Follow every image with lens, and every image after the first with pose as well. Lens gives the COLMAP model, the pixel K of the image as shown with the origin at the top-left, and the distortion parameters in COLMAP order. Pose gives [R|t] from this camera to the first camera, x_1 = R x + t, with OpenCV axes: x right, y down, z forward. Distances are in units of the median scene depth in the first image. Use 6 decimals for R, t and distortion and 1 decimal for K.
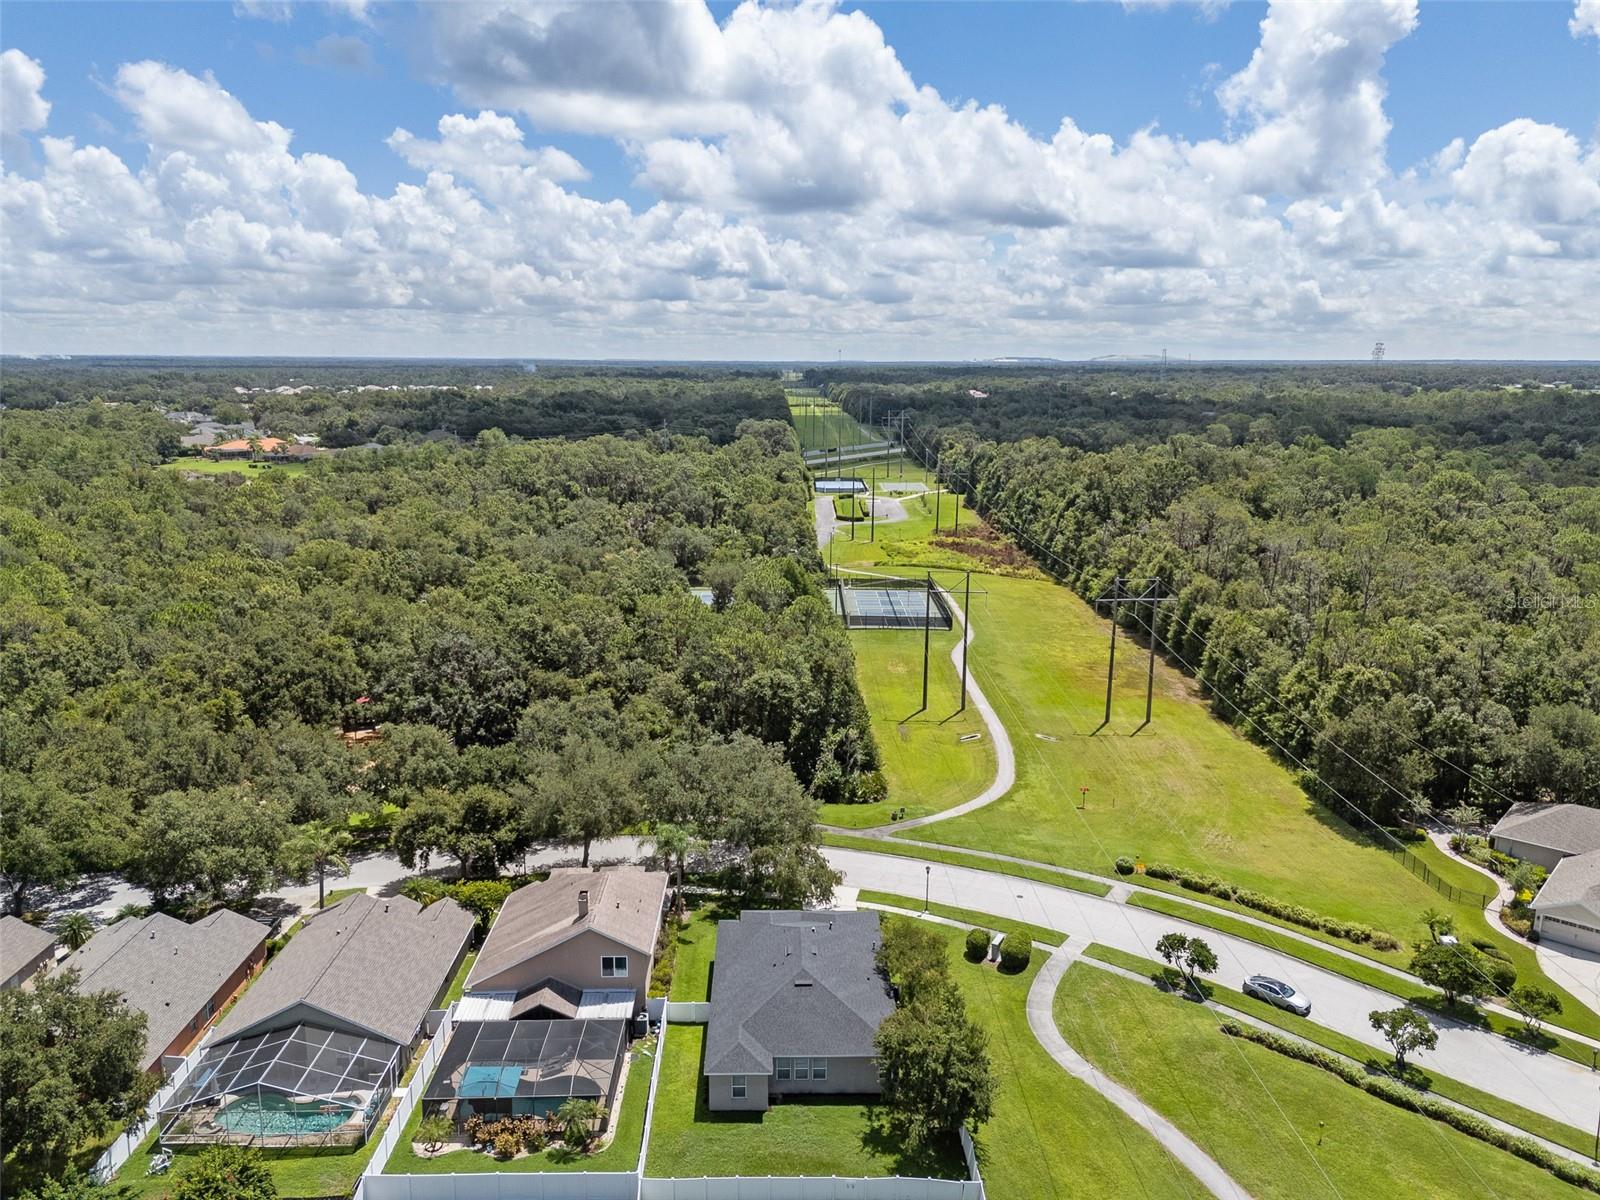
lens RADIAL K [[1190.2, 0, 800.0], [0, 1190.2, 600.0], [0, 0, 1]] dist [0.072226, -0.065628]
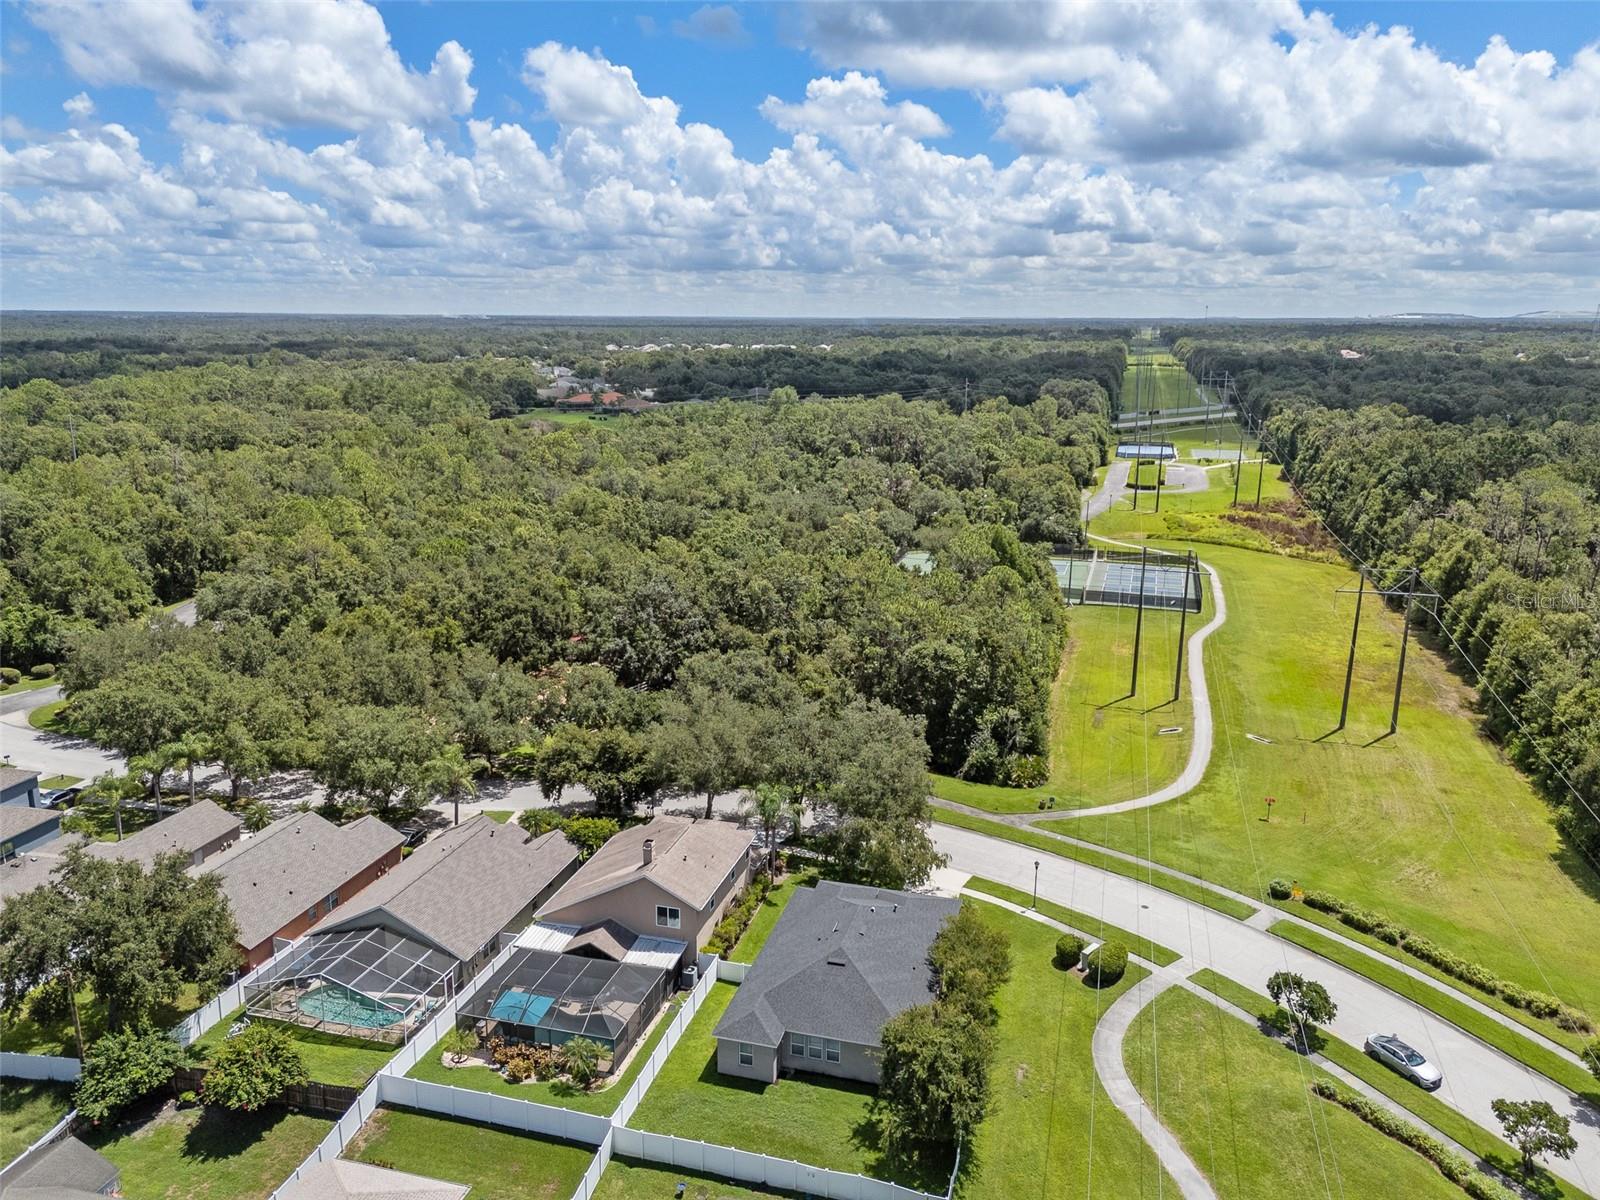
lens RADIAL K [[1190.2, 0, 800.0], [0, 1190.2, 600.0], [0, 0, 1]] dist [0.072226, -0.065628]
pose [[0.957271, 0.068274, -0.281018, 0.138117], [-0.058925, 0.997395, 0.041594, -0.007550], [0.283126, -0.023257, 0.958801, 0.039441]]
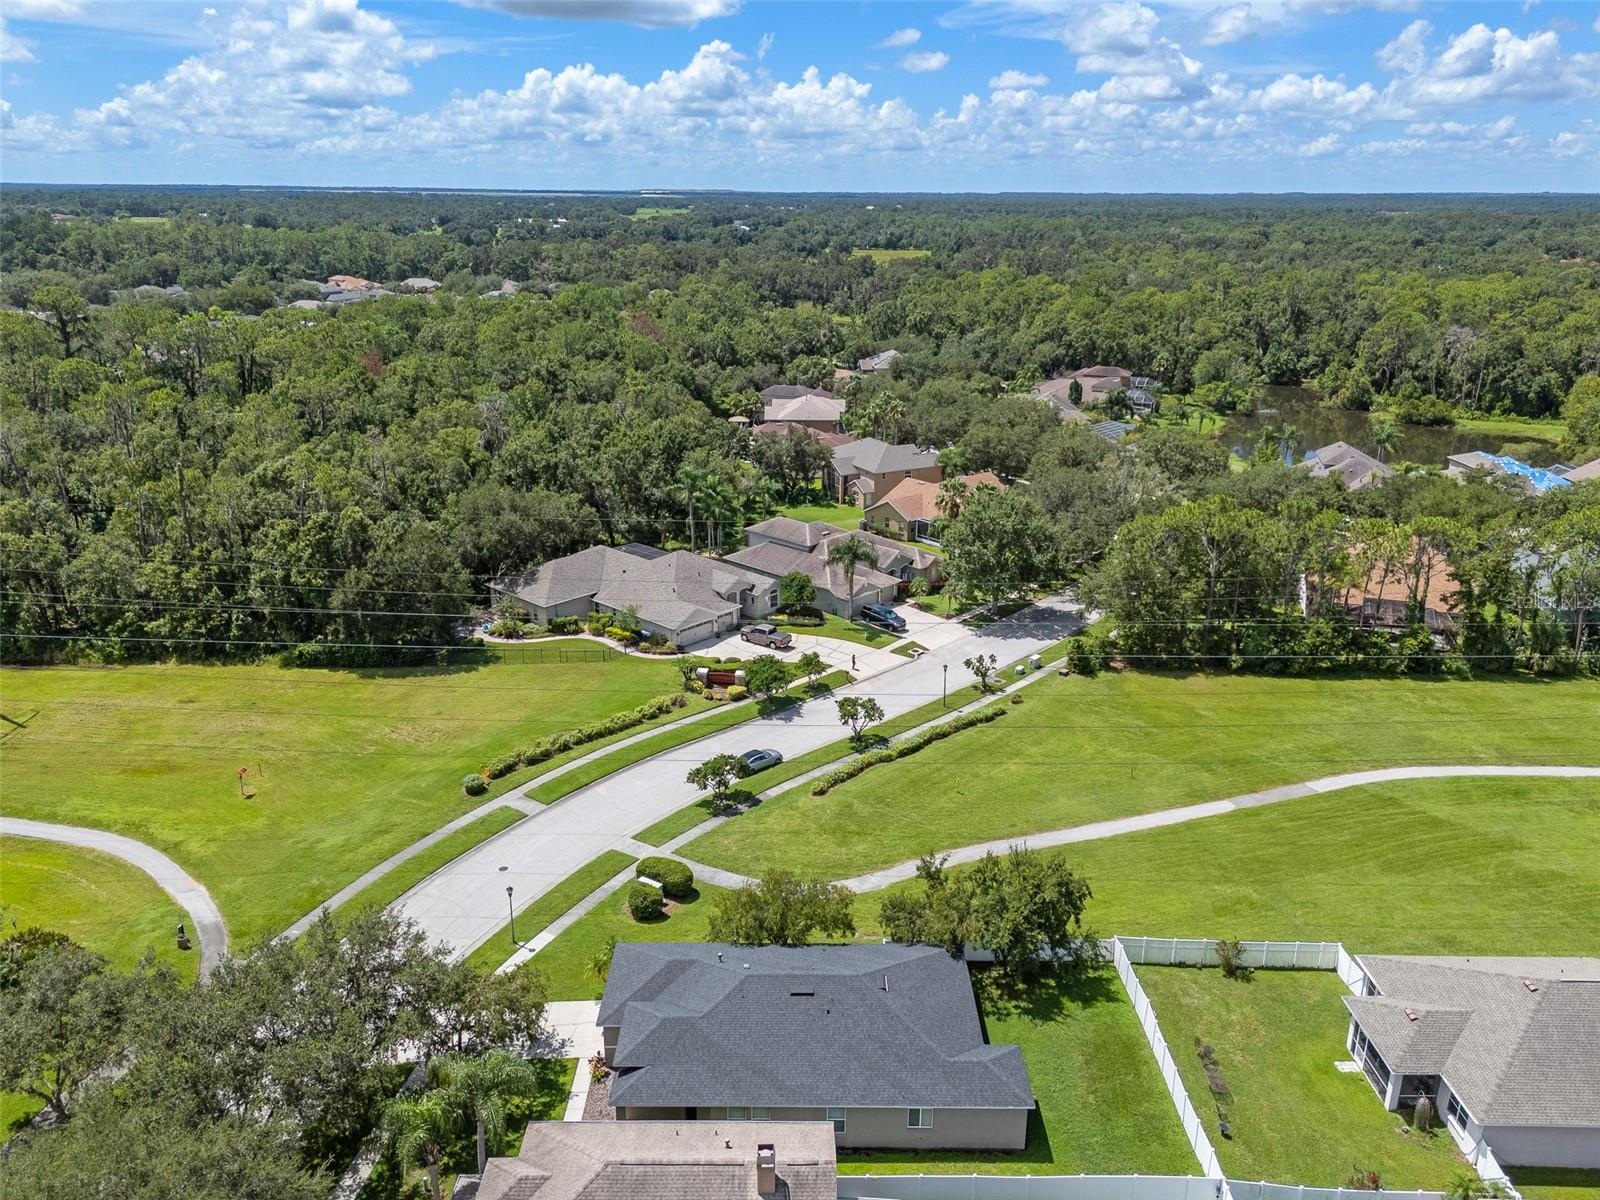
lens RADIAL K [[1195.9, 0, 818.0], [0, 1195.9, 599.4], [0, 0, 1]] dist [0.075231, -0.161850]
pose [[0.009353, -0.325860, 0.945372, -0.386850], [0.195013, 0.927855, 0.317893, -0.093914], [-0.980756, 0.181386, 0.072225, 0.570609]]
